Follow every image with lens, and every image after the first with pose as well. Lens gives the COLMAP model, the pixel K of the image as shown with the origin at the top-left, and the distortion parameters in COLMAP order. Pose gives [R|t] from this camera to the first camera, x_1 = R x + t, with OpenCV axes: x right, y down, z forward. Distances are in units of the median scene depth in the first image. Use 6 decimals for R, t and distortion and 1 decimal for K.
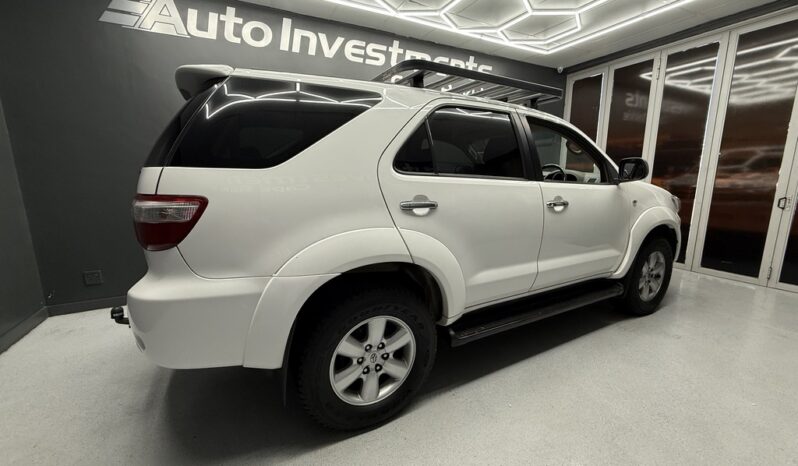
lens RADIAL K [[322.2, 0, 414.8], [0, 322.2, 231.2], [0, 0, 1]] dist [-0.000310, 0.001219]
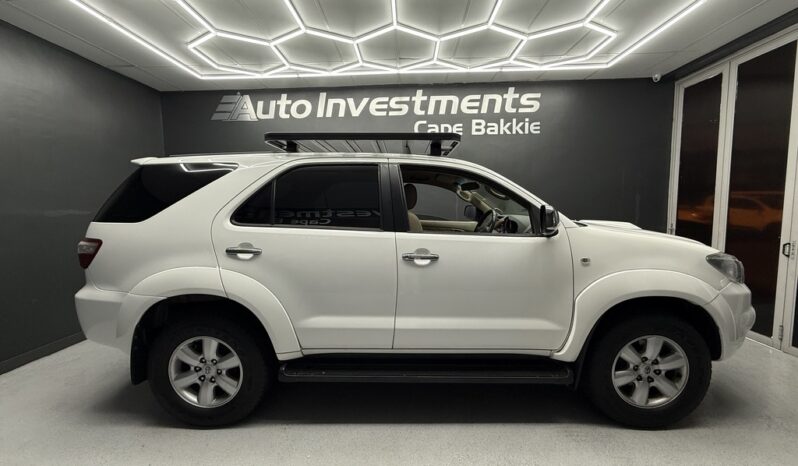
lens RADIAL K [[322.2, 0, 408.4], [0, 322.2, 232.1], [0, 0, 1]] dist [-0.000310, 0.001219]
pose [[0.864415, 0.039806, -0.501201, 0.601039], [-0.082366, 0.994605, -0.063062, -0.065529], [0.495987, 0.095793, 0.863030, 0.132384]]
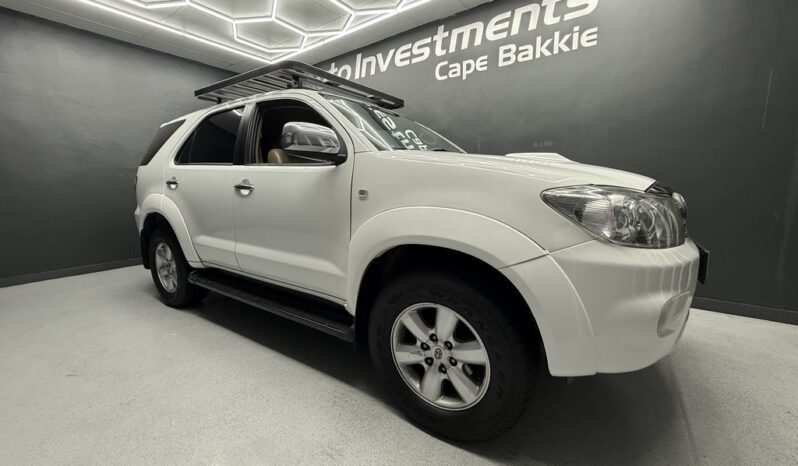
lens RADIAL K [[322.2, 0, 410.6], [0, 322.2, 234.0], [0, 0, 1]] dist [-0.000310, 0.001219]
pose [[0.437757, 0.135601, -0.888809, 1.069924], [-0.142220, 0.986559, 0.080468, -0.066401], [0.887774, 0.091181, 0.451158, 0.710153]]
